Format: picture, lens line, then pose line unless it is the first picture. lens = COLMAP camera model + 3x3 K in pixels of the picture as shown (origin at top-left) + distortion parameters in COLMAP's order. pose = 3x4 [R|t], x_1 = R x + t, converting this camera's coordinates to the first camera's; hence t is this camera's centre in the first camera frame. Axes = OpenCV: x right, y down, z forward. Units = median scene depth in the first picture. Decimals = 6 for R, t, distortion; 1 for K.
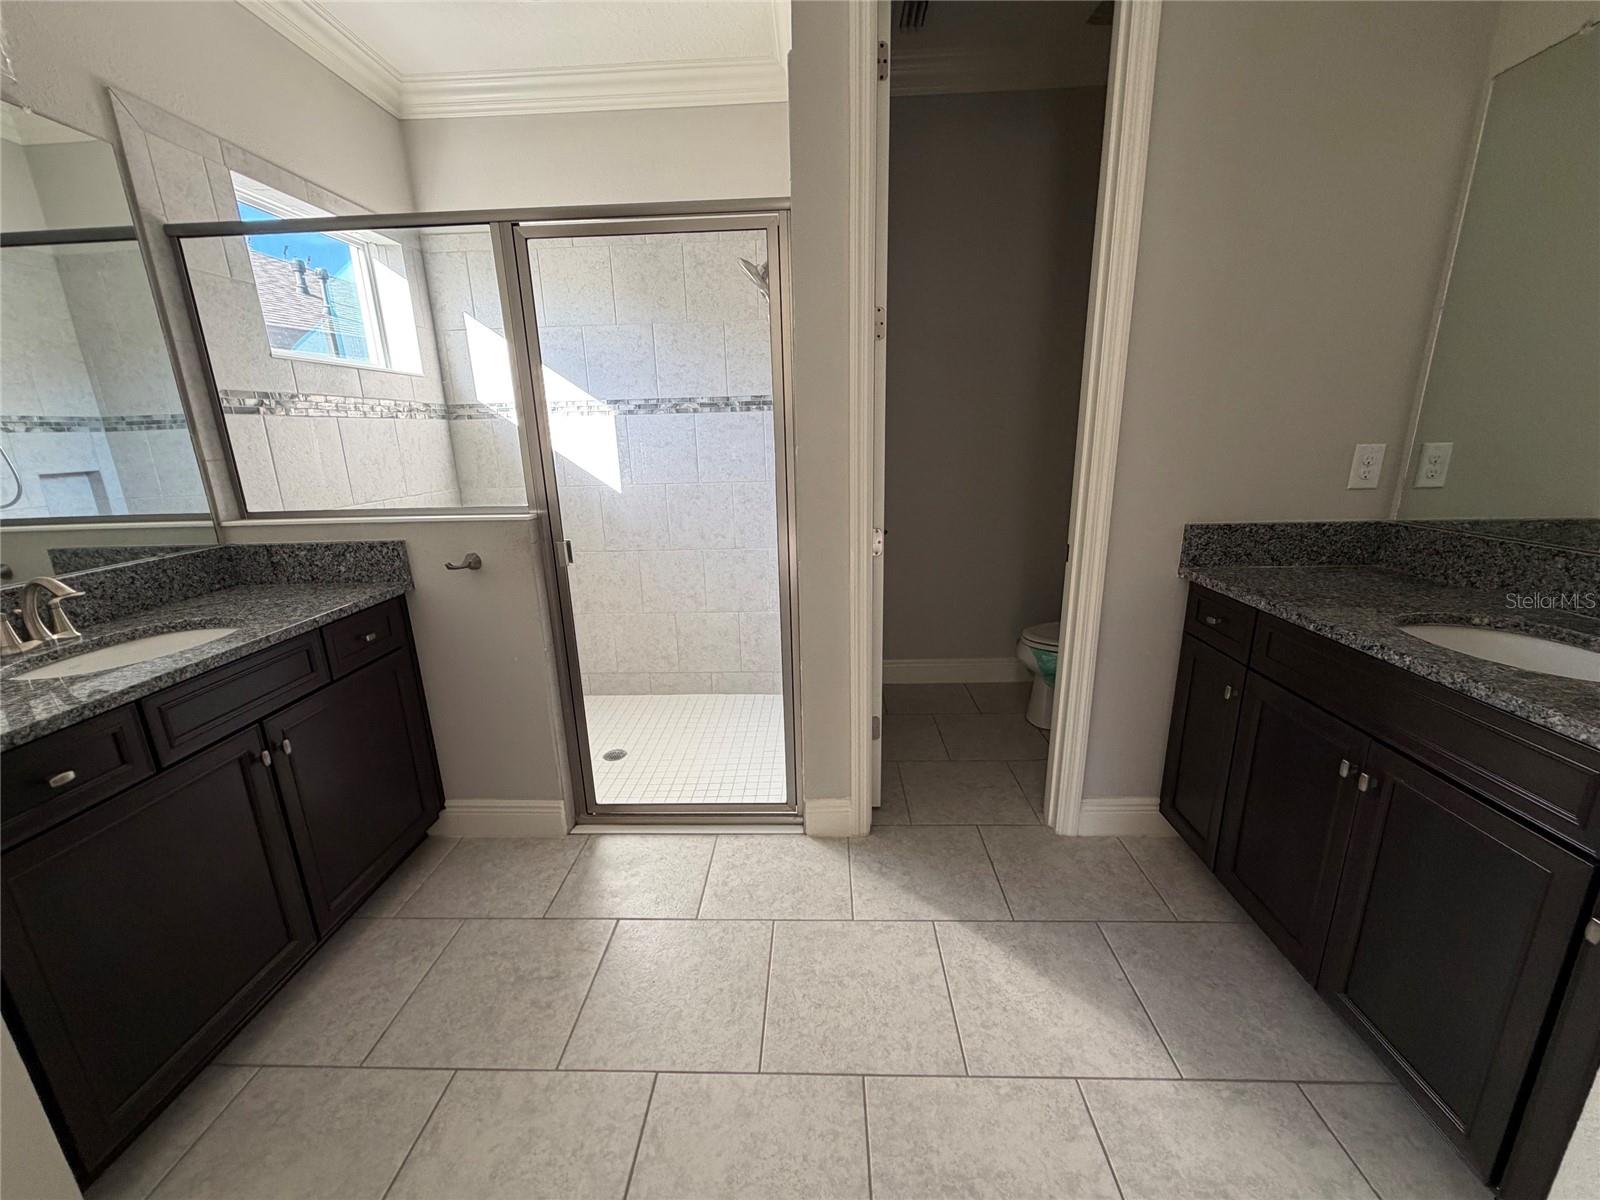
lens RADIAL K [[638.9, 0, 796.8], [0, 638.9, 600.4], [0, 0, 1]] dist [0.001084, -0.000288]
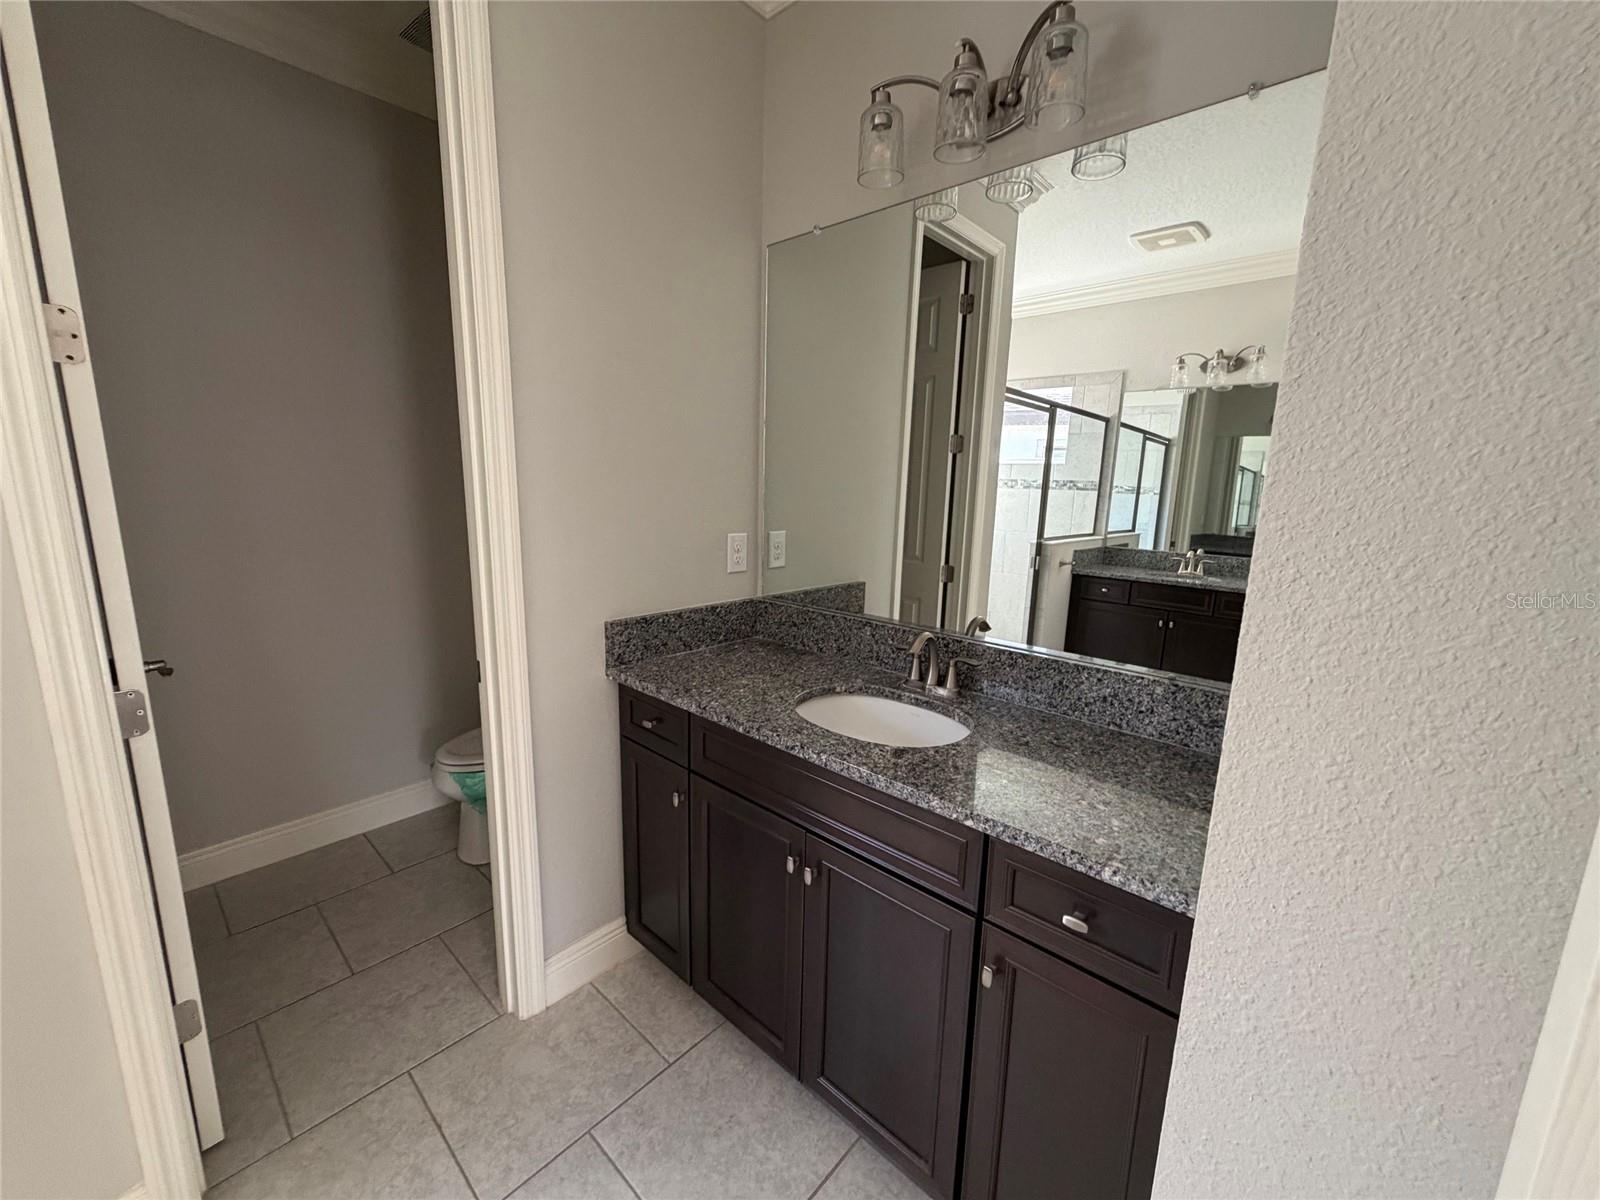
lens RADIAL K [[638.9, 0, 799.1], [0, 638.9, 602.5], [0, 0, 1]] dist [0.001084, -0.000288]
pose [[0.640970, -0.104796, 0.760378, 0.092782], [0.158956, 0.987284, 0.002075, -0.106394], [-0.750926, 0.119537, 0.649477, 0.193350]]
